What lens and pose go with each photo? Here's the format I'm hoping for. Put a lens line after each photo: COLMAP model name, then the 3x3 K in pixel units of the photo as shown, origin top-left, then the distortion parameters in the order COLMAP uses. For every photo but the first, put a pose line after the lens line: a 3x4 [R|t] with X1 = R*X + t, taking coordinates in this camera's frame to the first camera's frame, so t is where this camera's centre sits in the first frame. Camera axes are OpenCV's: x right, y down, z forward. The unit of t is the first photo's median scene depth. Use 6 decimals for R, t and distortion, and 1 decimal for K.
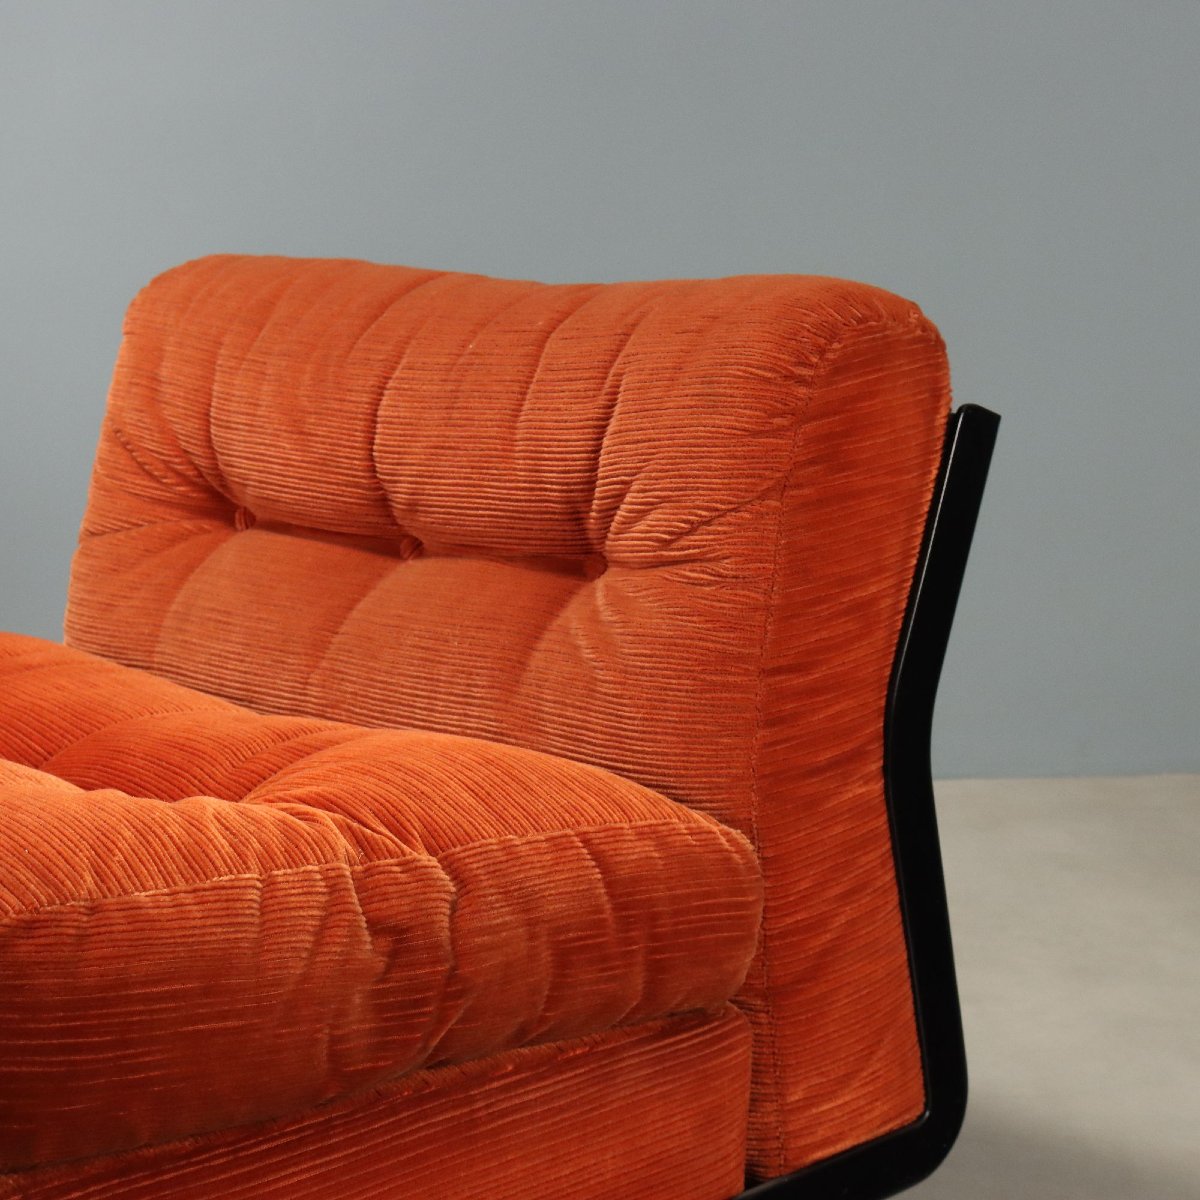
lens RADIAL K [[2511.5, 0, 601.0], [0, 2511.5, 597.5], [0, 0, 1]] dist [-0.057639, 0.000000]
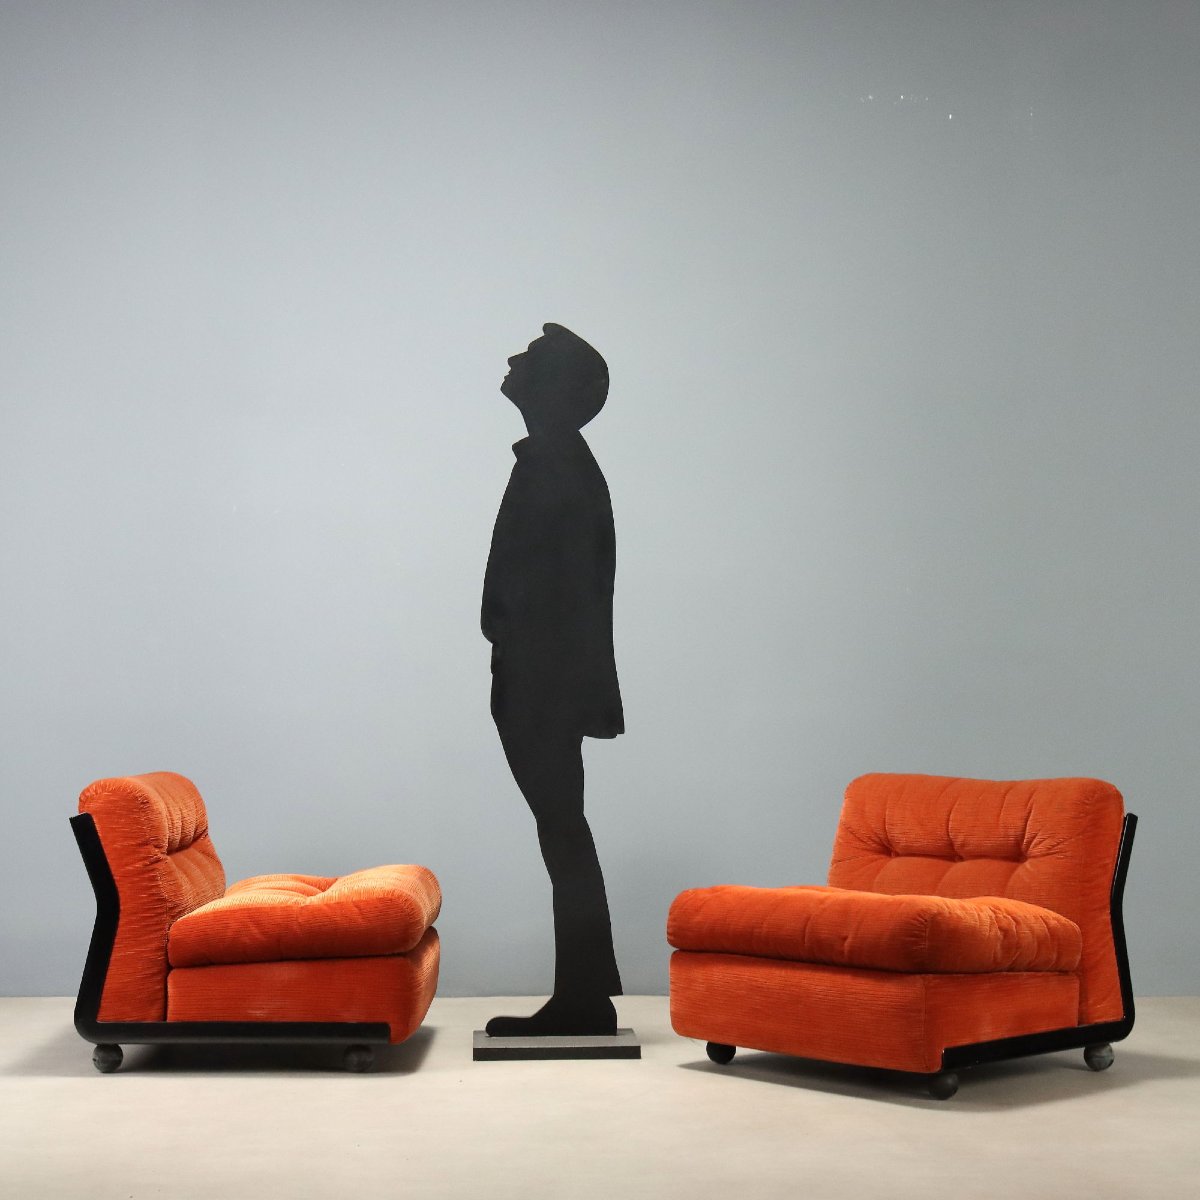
lens RADIAL K [[1921.1, 0, 604.2], [0, 1921.1, 600.8], [0, 0, 1]] dist [-0.066485, 0.000000]
pose [[0.997931, 0.004001, -0.064174, -0.437092], [-0.018981, 0.971912, -0.234576, 0.288034], [0.061433, 0.235309, 0.969977, -1.802972]]
